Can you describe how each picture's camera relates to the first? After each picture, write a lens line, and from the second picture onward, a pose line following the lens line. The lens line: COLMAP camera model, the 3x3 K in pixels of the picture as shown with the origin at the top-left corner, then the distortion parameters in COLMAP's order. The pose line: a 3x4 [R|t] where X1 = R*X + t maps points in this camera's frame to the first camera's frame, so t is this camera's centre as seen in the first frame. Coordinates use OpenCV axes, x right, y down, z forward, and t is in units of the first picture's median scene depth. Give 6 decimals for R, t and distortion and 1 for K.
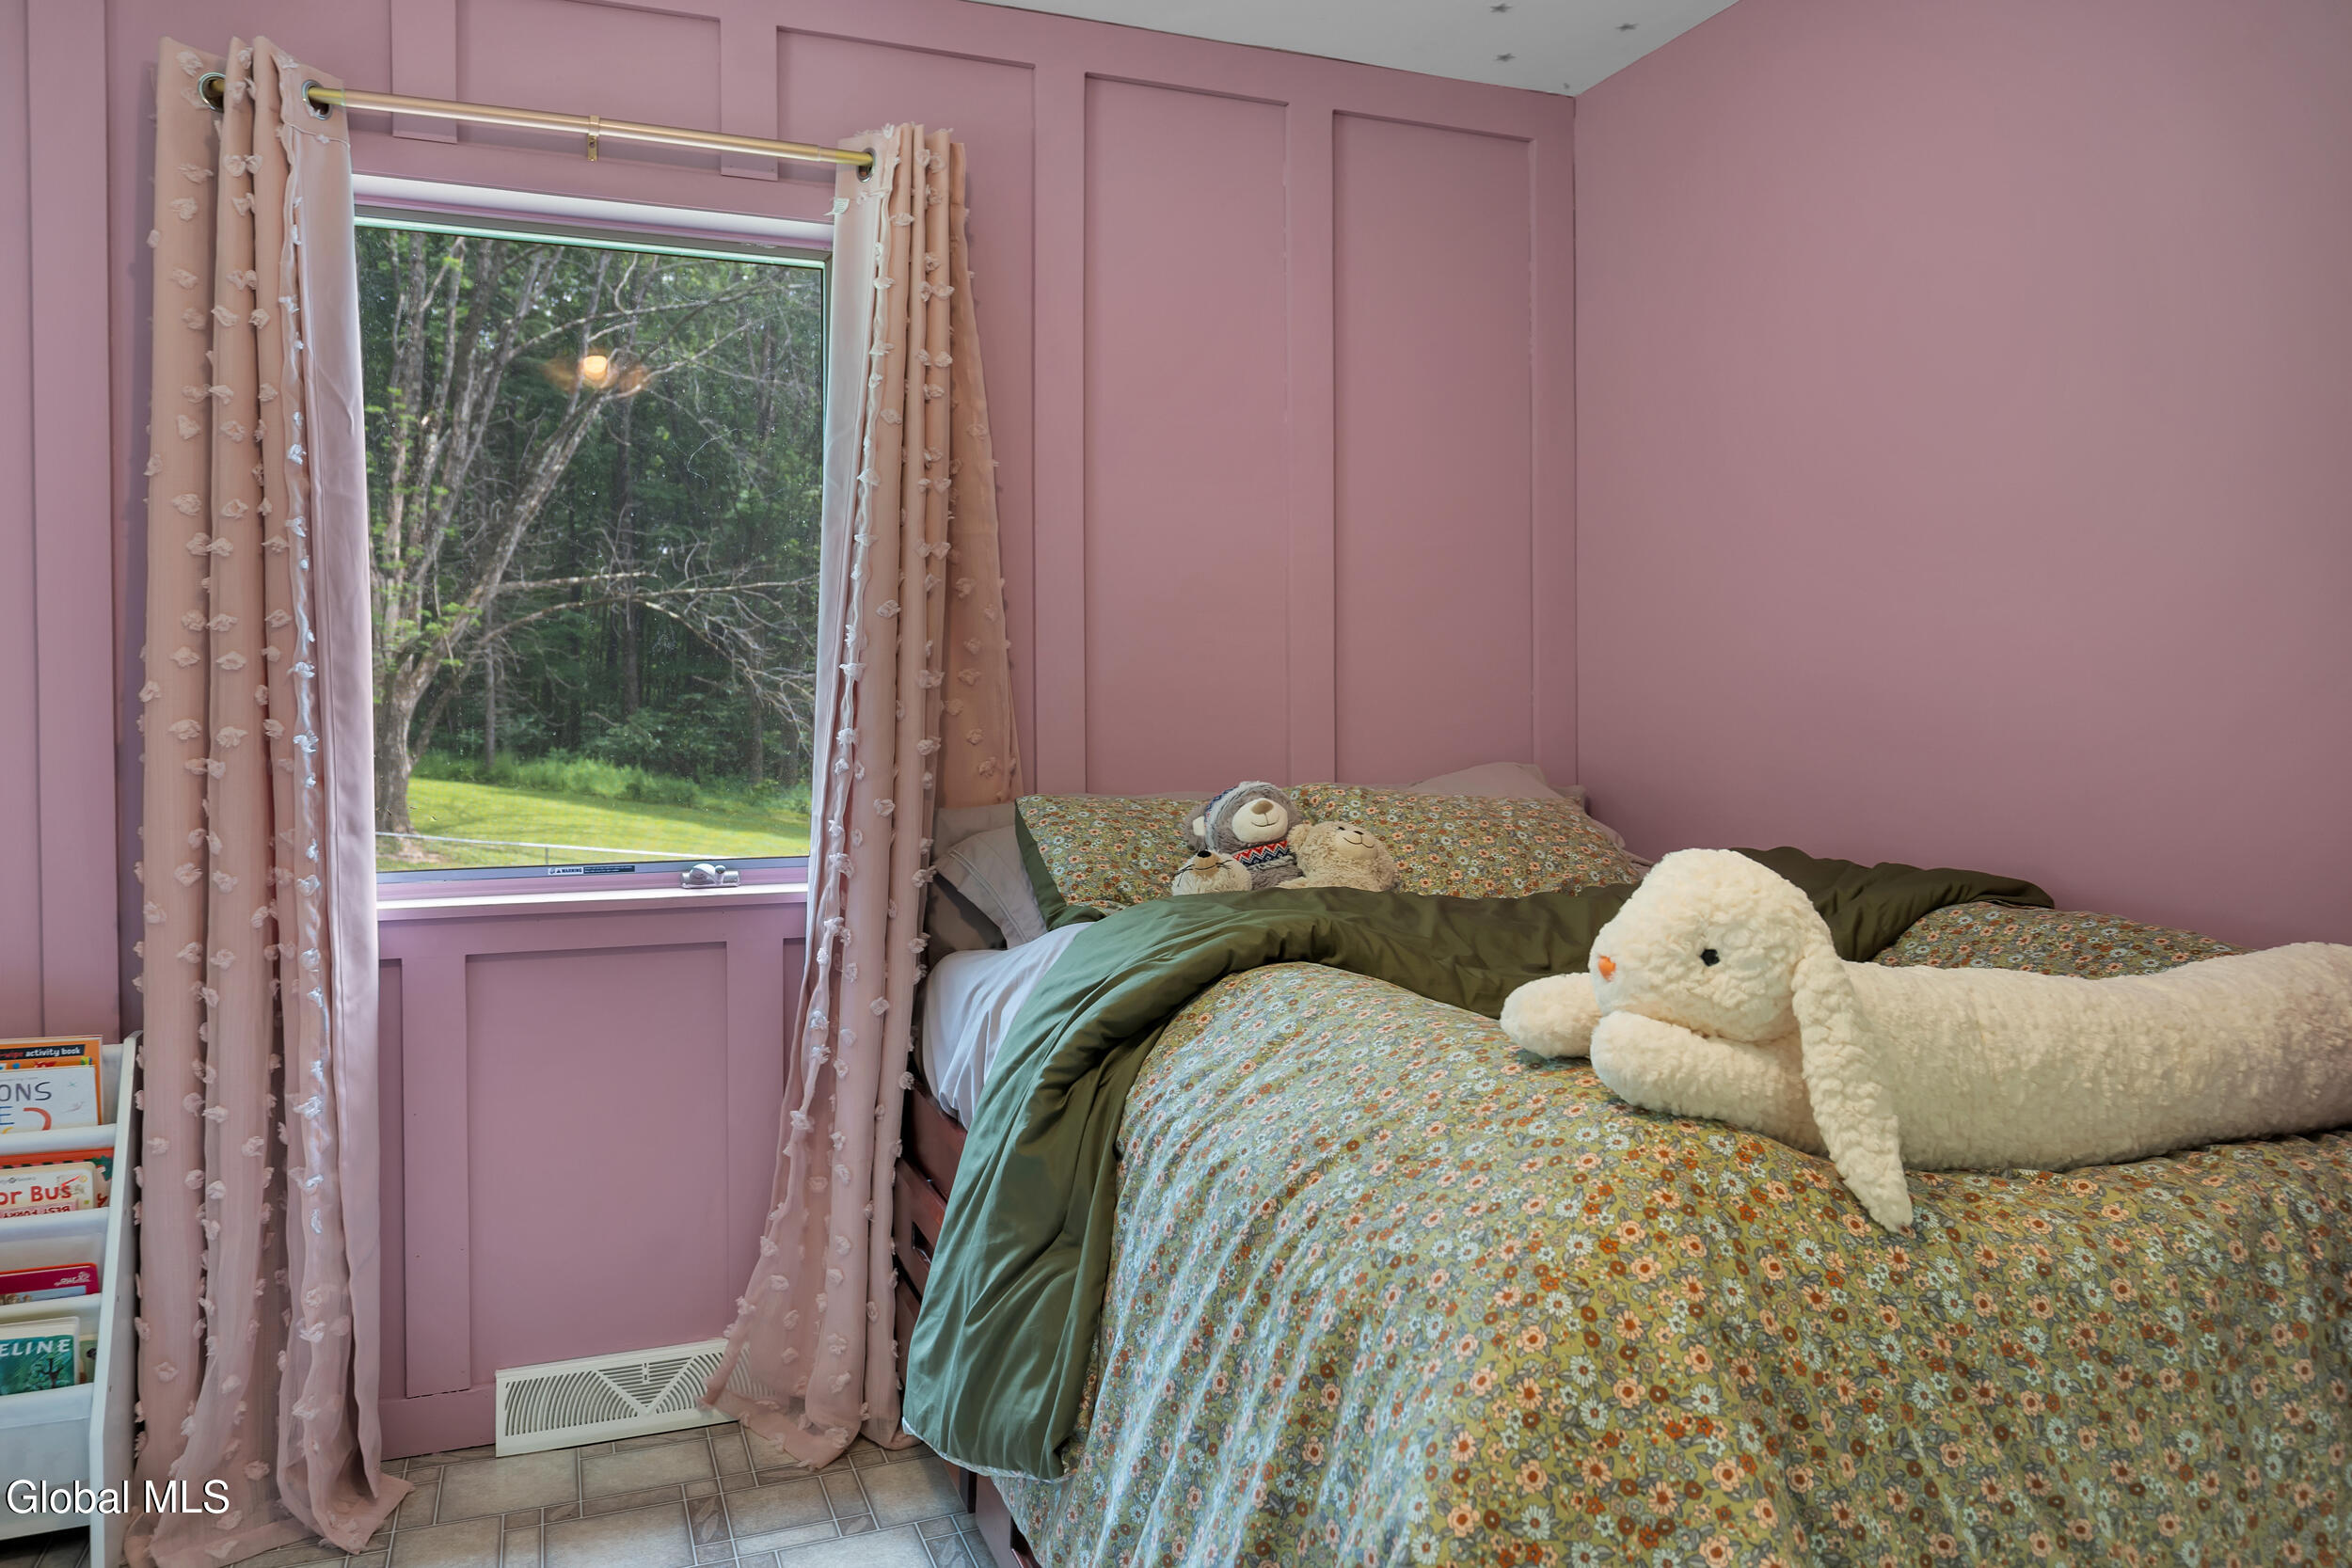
lens RADIAL K [[1633.9, 0, 1175.2], [0, 1633.9, 701.0], [0, 0, 1]] dist [0.001172, 0.000075]
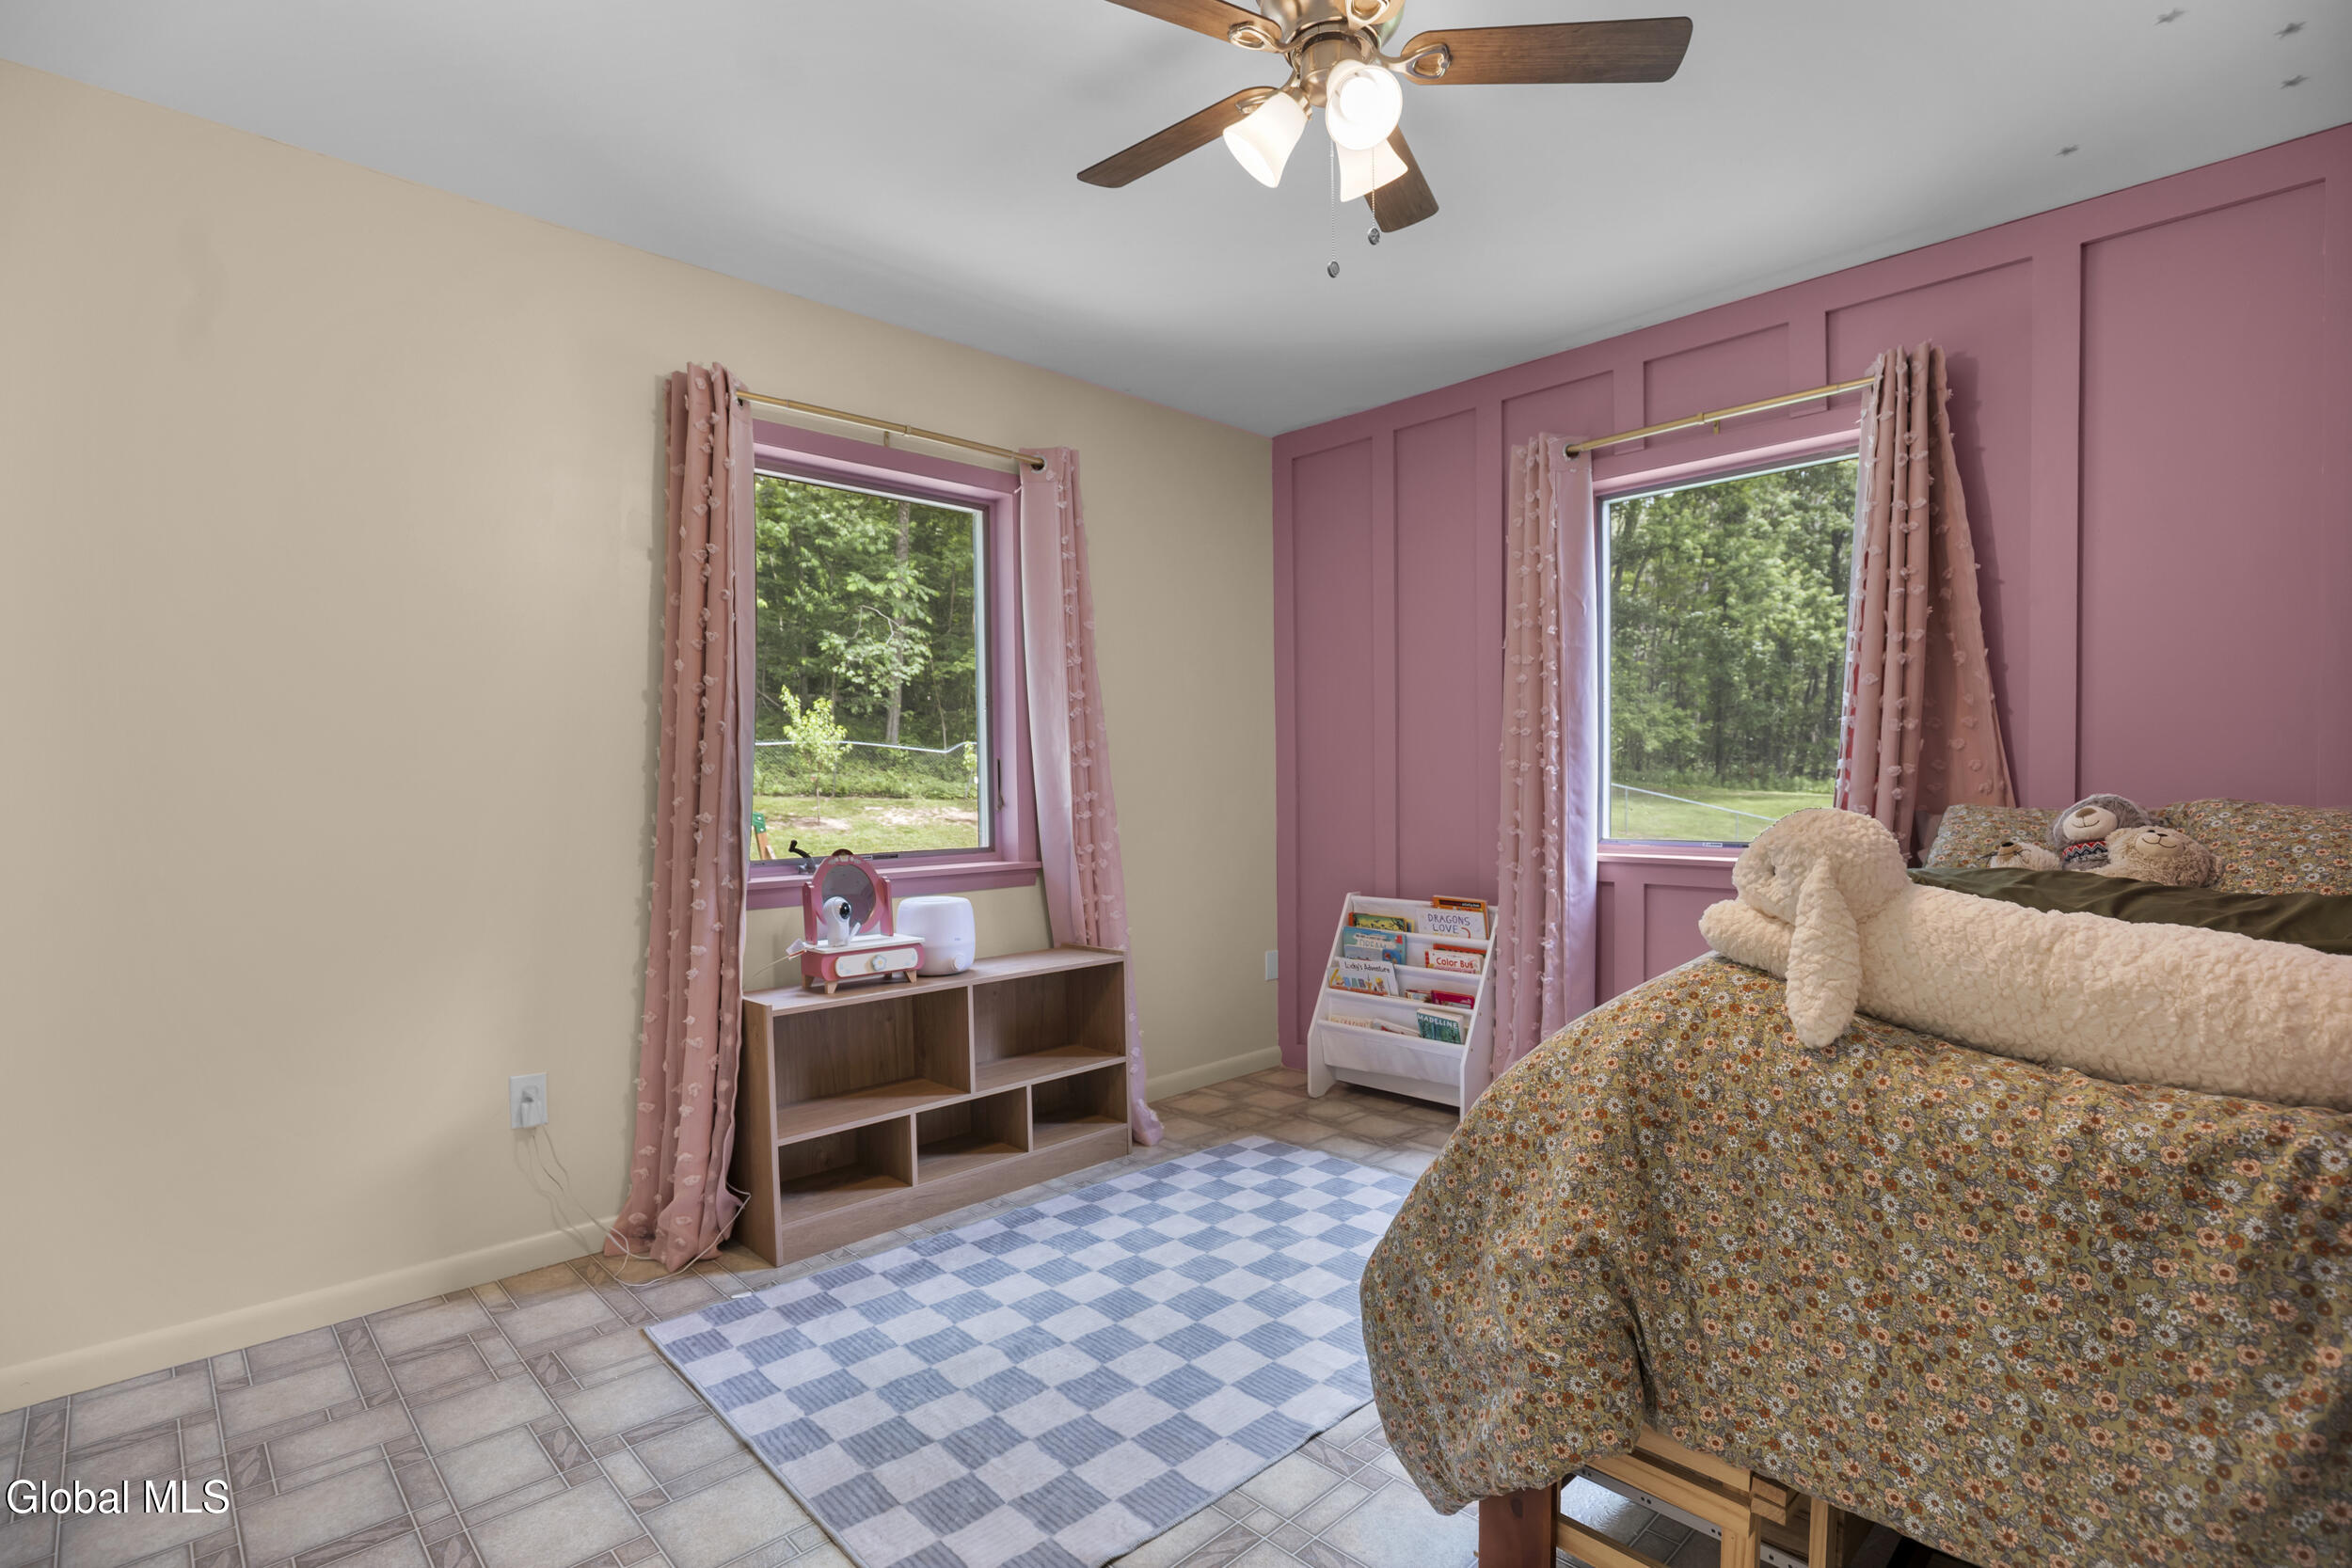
lens RADIAL K [[1102.7, 0, 1176.0], [0, 1102.7, 784.0], [0, 0, 1]] dist [-0.027240, -0.000593]
pose [[0.384035, 0.001660, -0.923317, 0.576081], [0.009682, 0.999936, 0.005824, 0.031760], [0.923268, -0.011176, 0.383995, 0.027314]]
